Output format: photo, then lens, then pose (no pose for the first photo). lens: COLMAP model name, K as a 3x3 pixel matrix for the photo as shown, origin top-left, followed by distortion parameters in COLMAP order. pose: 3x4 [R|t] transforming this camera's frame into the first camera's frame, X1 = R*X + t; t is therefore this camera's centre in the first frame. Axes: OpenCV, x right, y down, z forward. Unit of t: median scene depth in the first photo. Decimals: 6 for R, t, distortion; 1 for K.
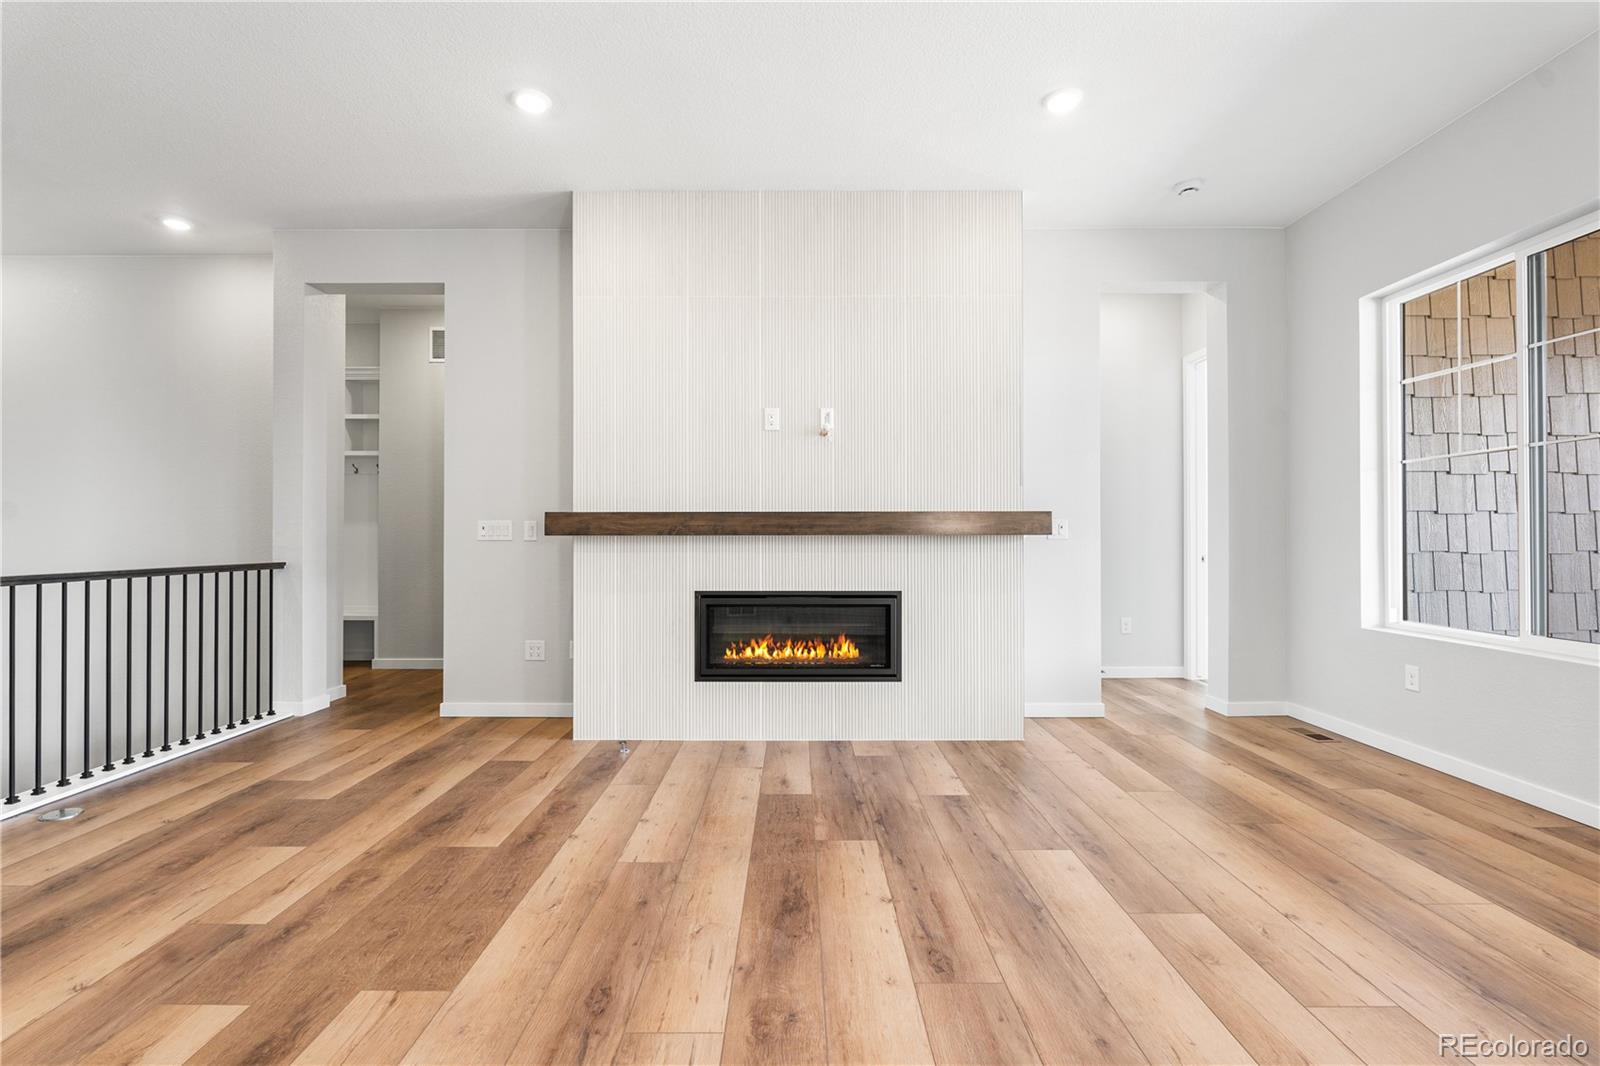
lens RADIAL K [[709.5, 0, 798.2], [0, 709.5, 527.9], [0, 0, 1]] dist [-0.000878, -0.001990]
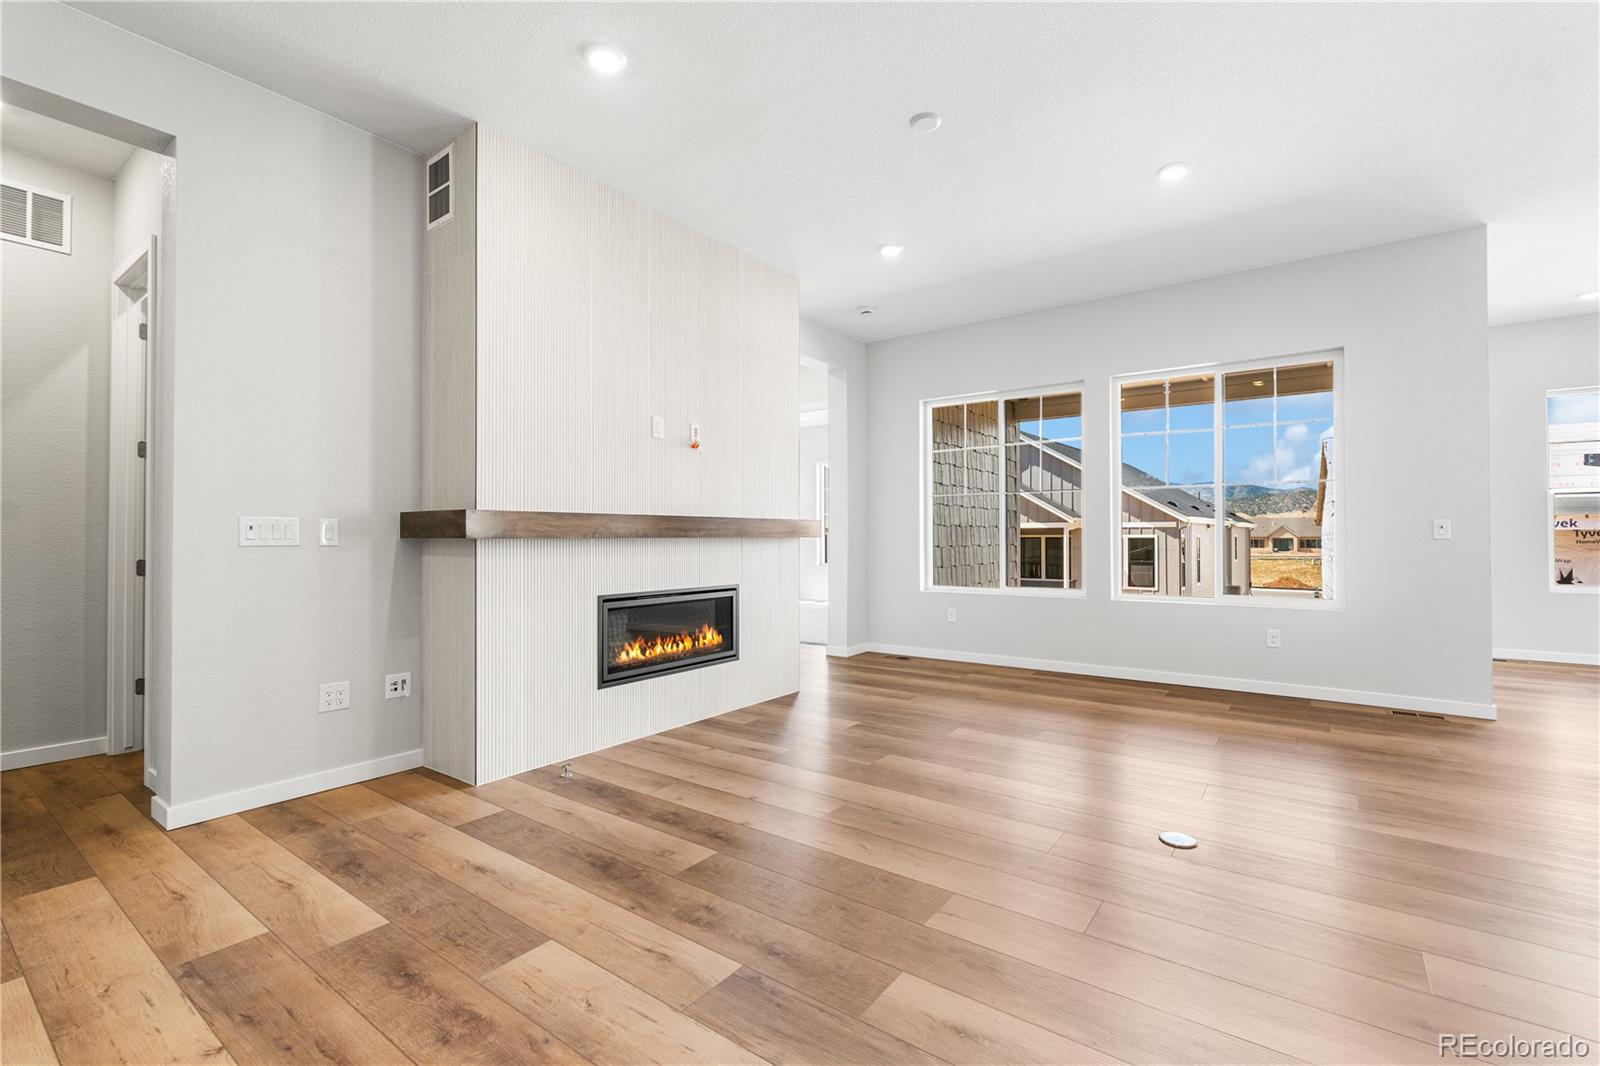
lens RADIAL K [[709.5, 0, 788.7], [0, 709.5, 539.4], [0, 0, 1]] dist [-0.000878, -0.001990]
pose [[0.594770, -0.002274, 0.803893, -0.767421], [-0.004043, 0.999975, 0.005820, 0.005337], [-0.803886, -0.006712, 0.594746, 0.221519]]
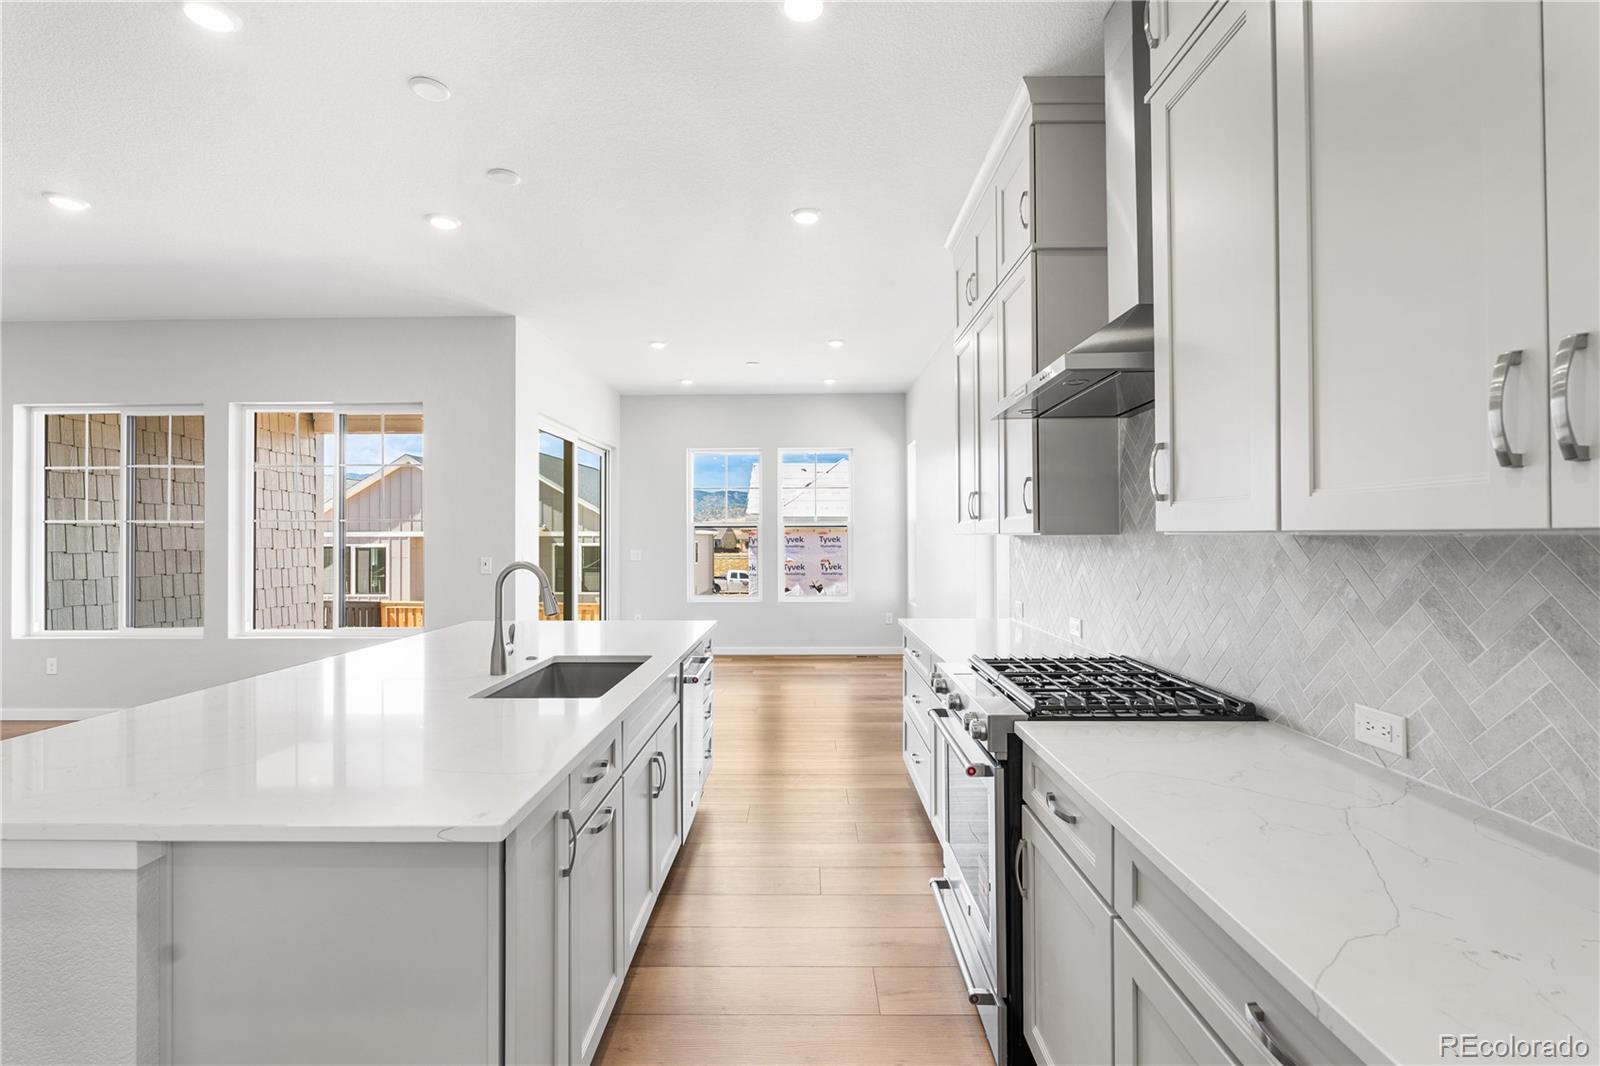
lens RADIAL K [[709.5, 0, 795.8], [0, 709.5, 536.1], [0, 0, 1]] dist [-0.000878, -0.001990]
pose [[0.009804, 0.003339, 0.999946, -0.581190], [-0.003833, 0.999987, -0.003301, -0.062686], [-0.999945, -0.003800, 0.009816, -0.555126]]
